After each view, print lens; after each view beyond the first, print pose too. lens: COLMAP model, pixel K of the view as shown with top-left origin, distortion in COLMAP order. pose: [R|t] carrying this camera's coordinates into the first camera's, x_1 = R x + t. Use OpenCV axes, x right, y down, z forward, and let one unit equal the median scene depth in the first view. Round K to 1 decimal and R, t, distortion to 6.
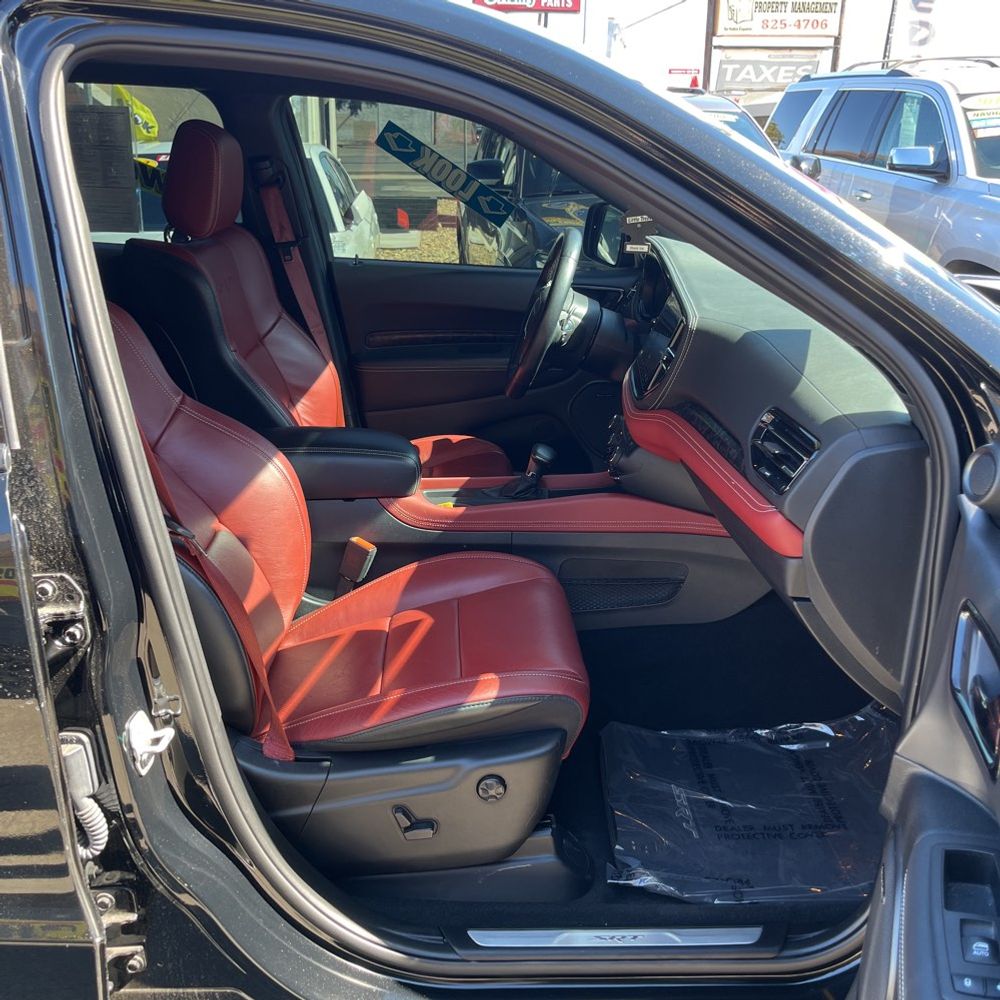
lens RADIAL K [[1032.3, 0, 500.7], [0, 1032.3, 497.6], [0, 0, 1]] dist [0.019218, 0.000000]
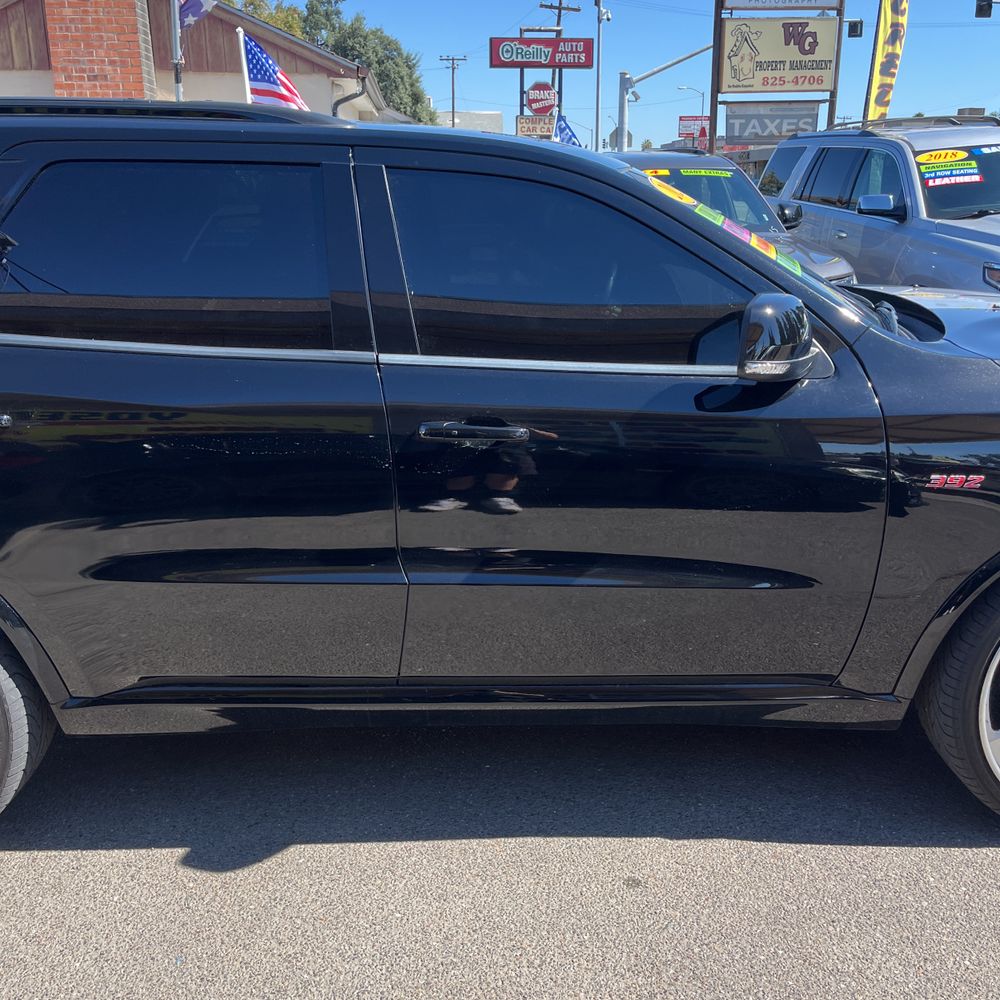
lens RADIAL K [[1032.3, 0, 510.0], [0, 1032.3, 499.4], [0, 0, 1]] dist [0.019218, 0.000000]
pose [[0.999843, -0.015067, -0.009336, -0.009841], [0.014680, 0.999083, -0.040215, 0.022274], [0.009934, 0.040072, 0.999147, -0.073659]]
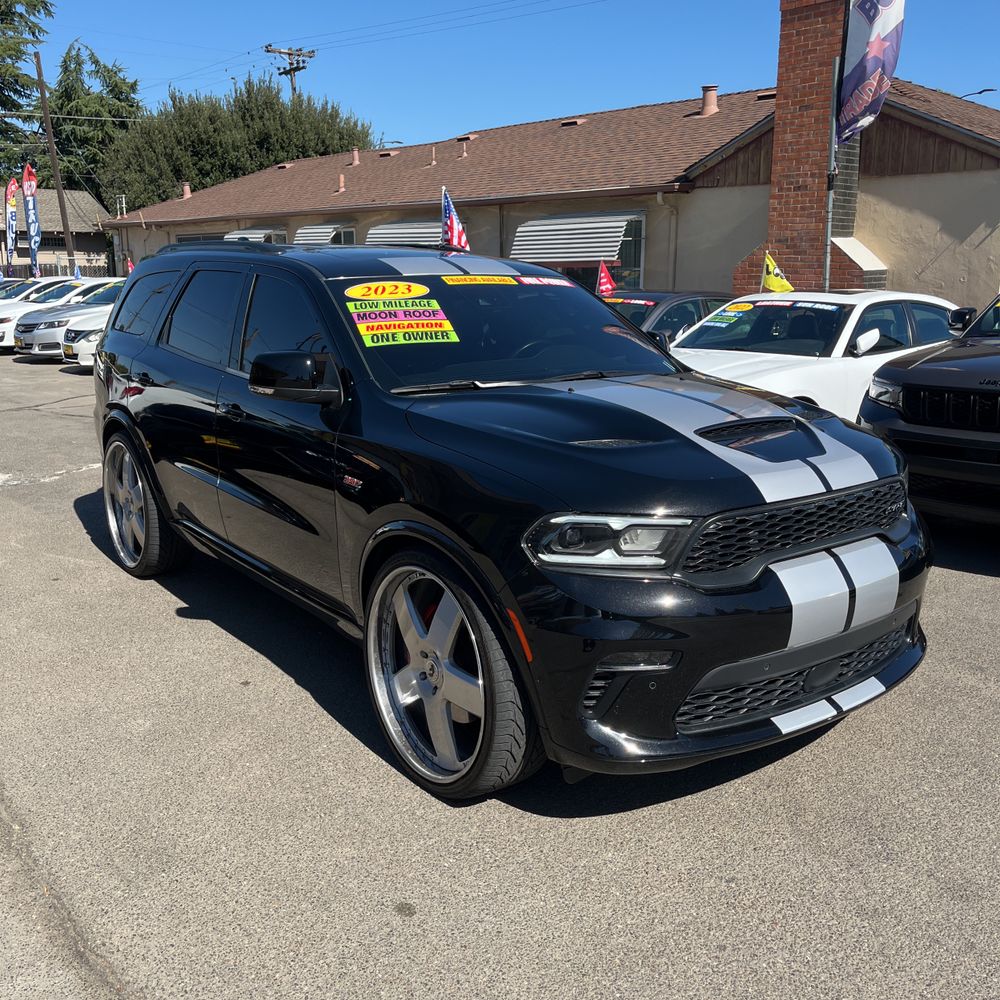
lens RADIAL K [[1032.3, 0, 499.3], [0, 1032.3, 504.5], [0, 0, 1]] dist [0.019218, 0.000000]
pose [[0.577294, 0.172066, -0.798201, 0.261542], [-0.265698, 0.963930, 0.015627, 0.007056], [0.772098, 0.203059, 0.602189, -0.034495]]
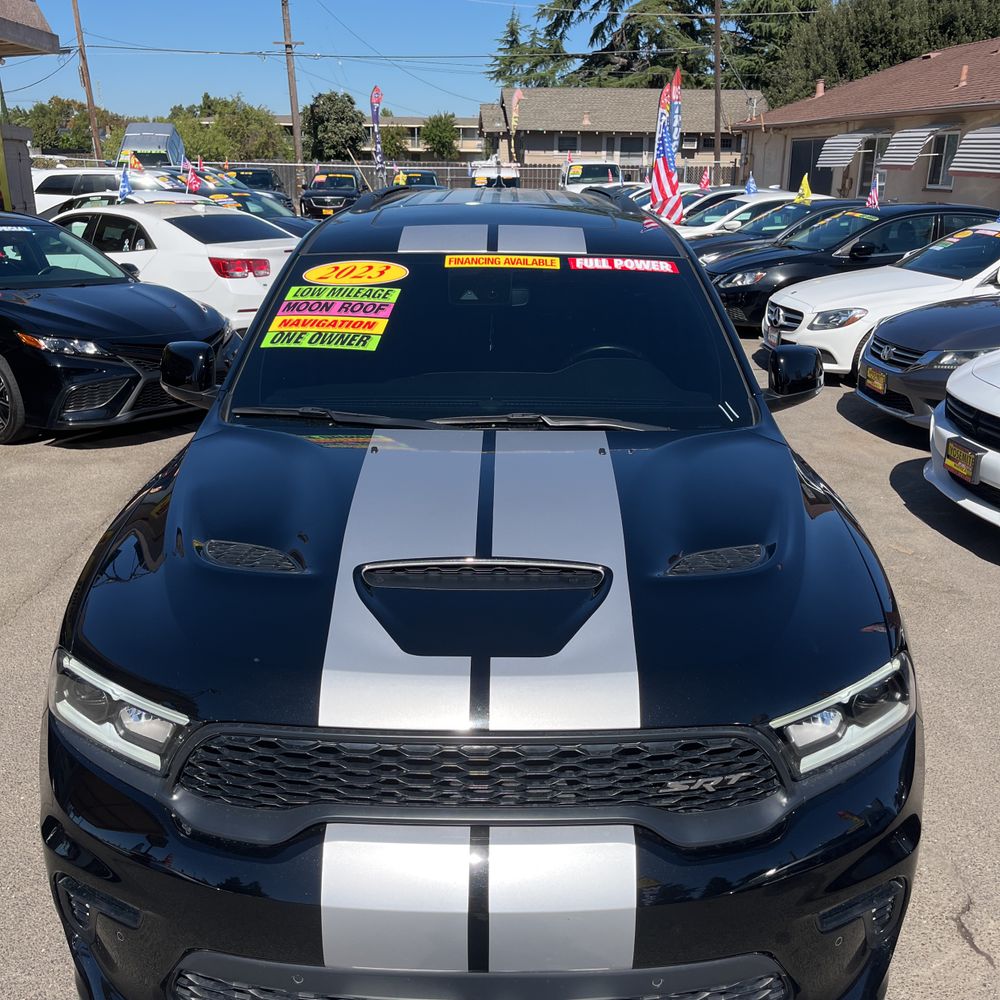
lens RADIAL K [[1032.3, 0, 501.2], [0, 1032.3, 492.8], [0, 0, 1]] dist [0.019218, 0.000000]
pose [[-0.017940, 0.295999, -0.955020, 0.236476], [-0.341693, 0.895849, 0.284078, -0.066364], [0.939640, 0.331420, 0.085069, 0.122227]]
